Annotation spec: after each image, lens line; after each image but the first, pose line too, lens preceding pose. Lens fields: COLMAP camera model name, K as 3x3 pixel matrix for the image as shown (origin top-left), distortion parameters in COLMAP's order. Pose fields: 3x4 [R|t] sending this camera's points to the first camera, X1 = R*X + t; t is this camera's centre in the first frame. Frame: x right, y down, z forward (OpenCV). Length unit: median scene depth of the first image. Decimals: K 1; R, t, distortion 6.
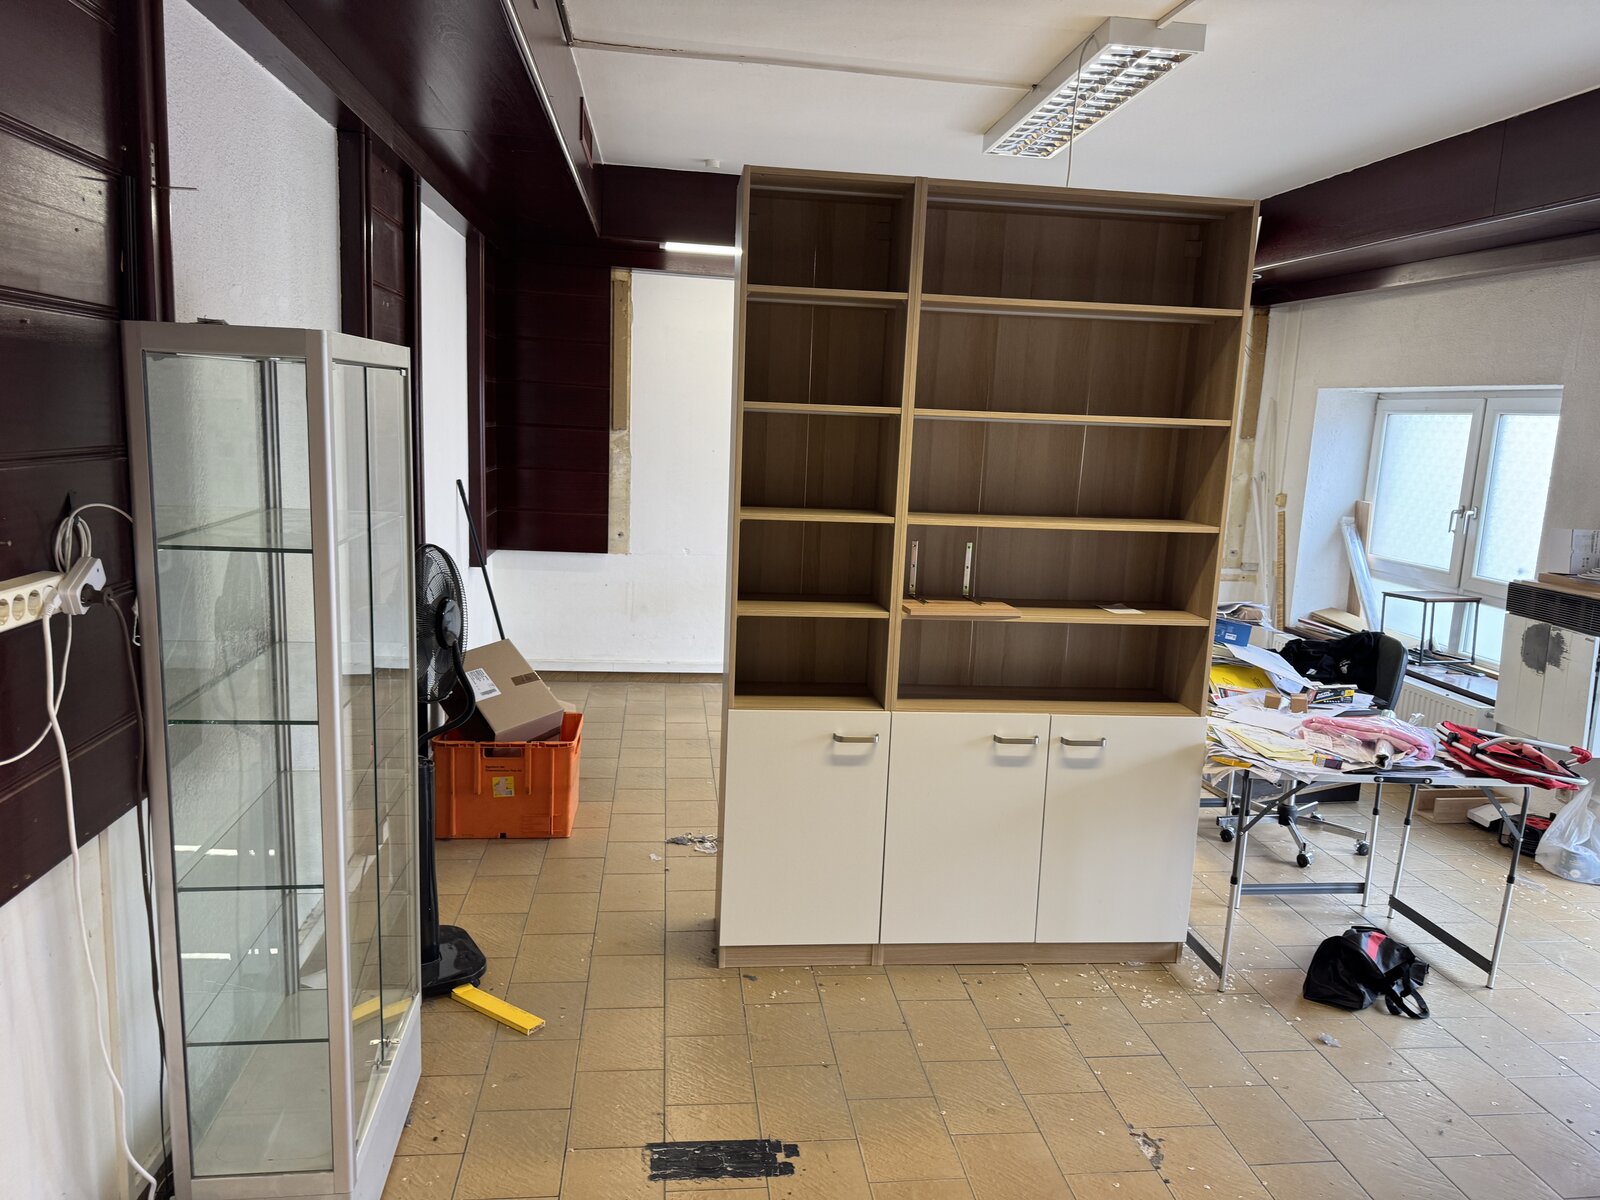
lens RADIAL K [[1121.5, 0, 800.0], [0, 1121.5, 600.0], [0, 0, 1]] dist [0.183255, -0.406812]
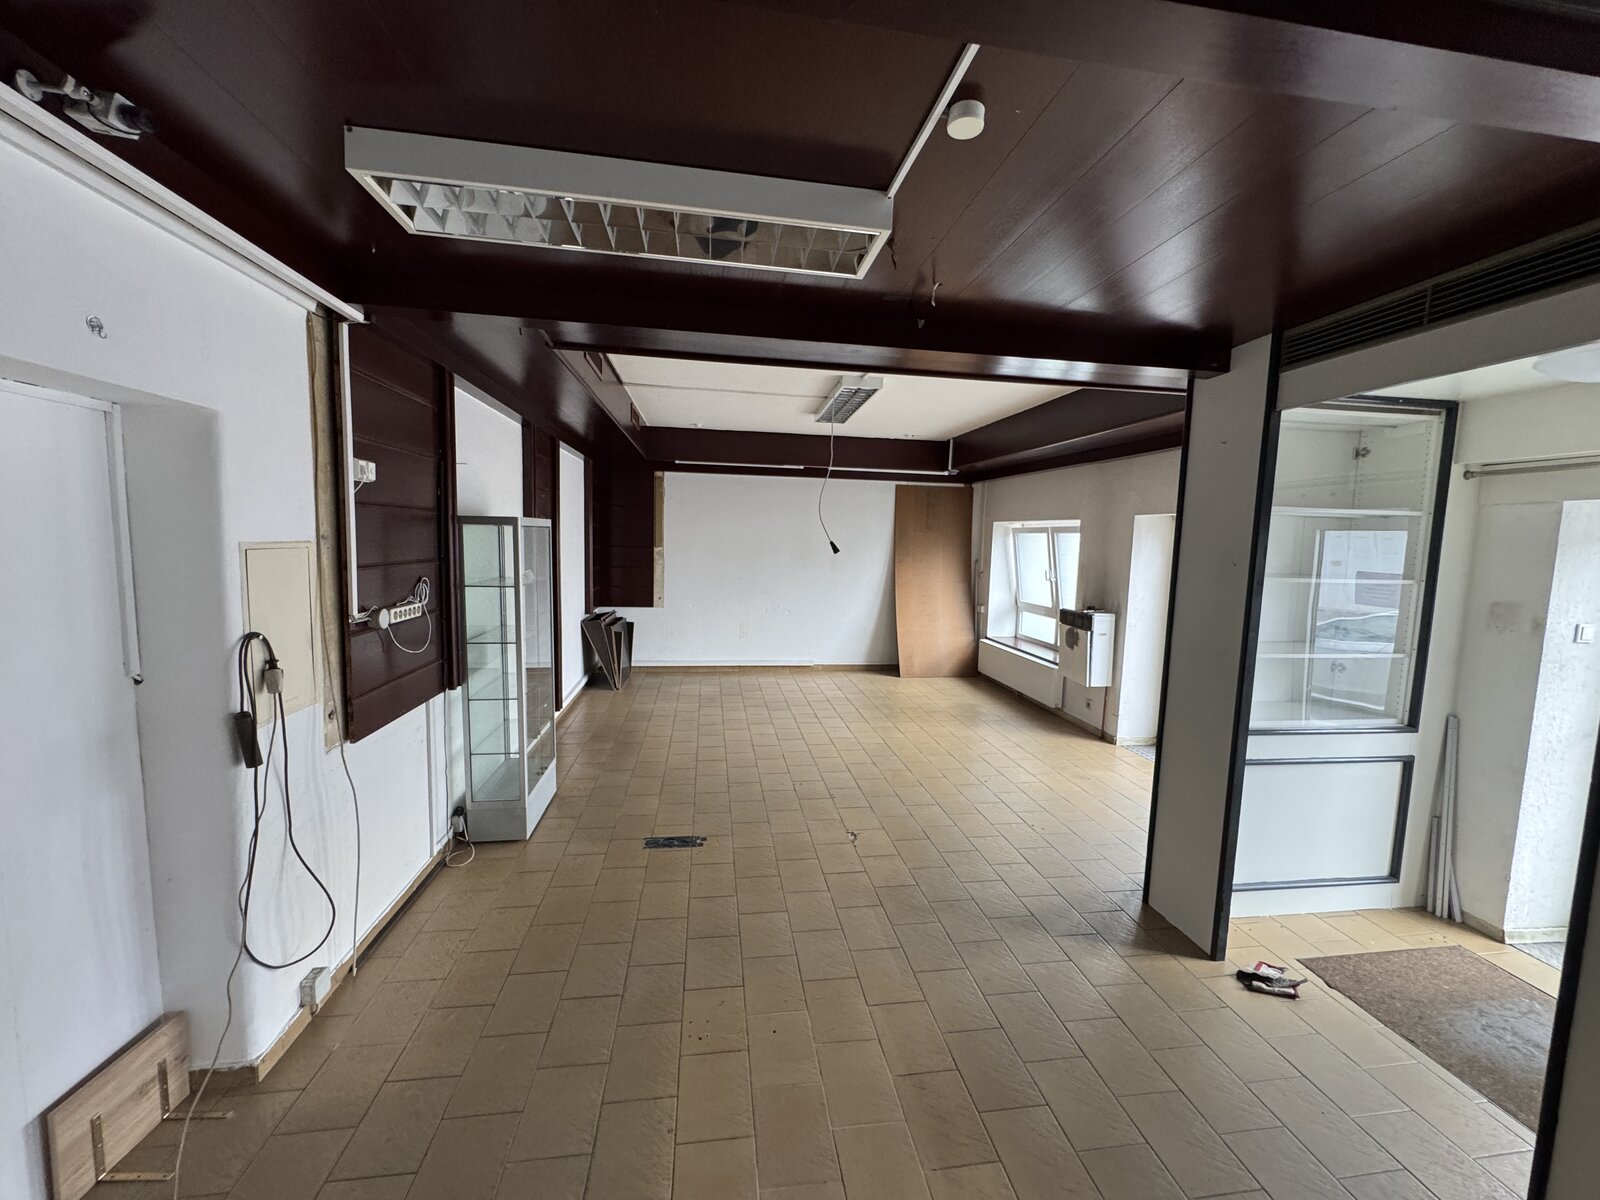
lens RADIAL K [[644.1, 0, 803.1], [0, 644.1, 577.2], [0, 0, 1]] dist [-0.000572, 0.000036]
pose [[0.999353, -0.018724, 0.030703, 0.102600], [0.021645, 0.994978, -0.097720, 0.037209], [-0.028720, 0.098322, 0.994740, -0.255207]]
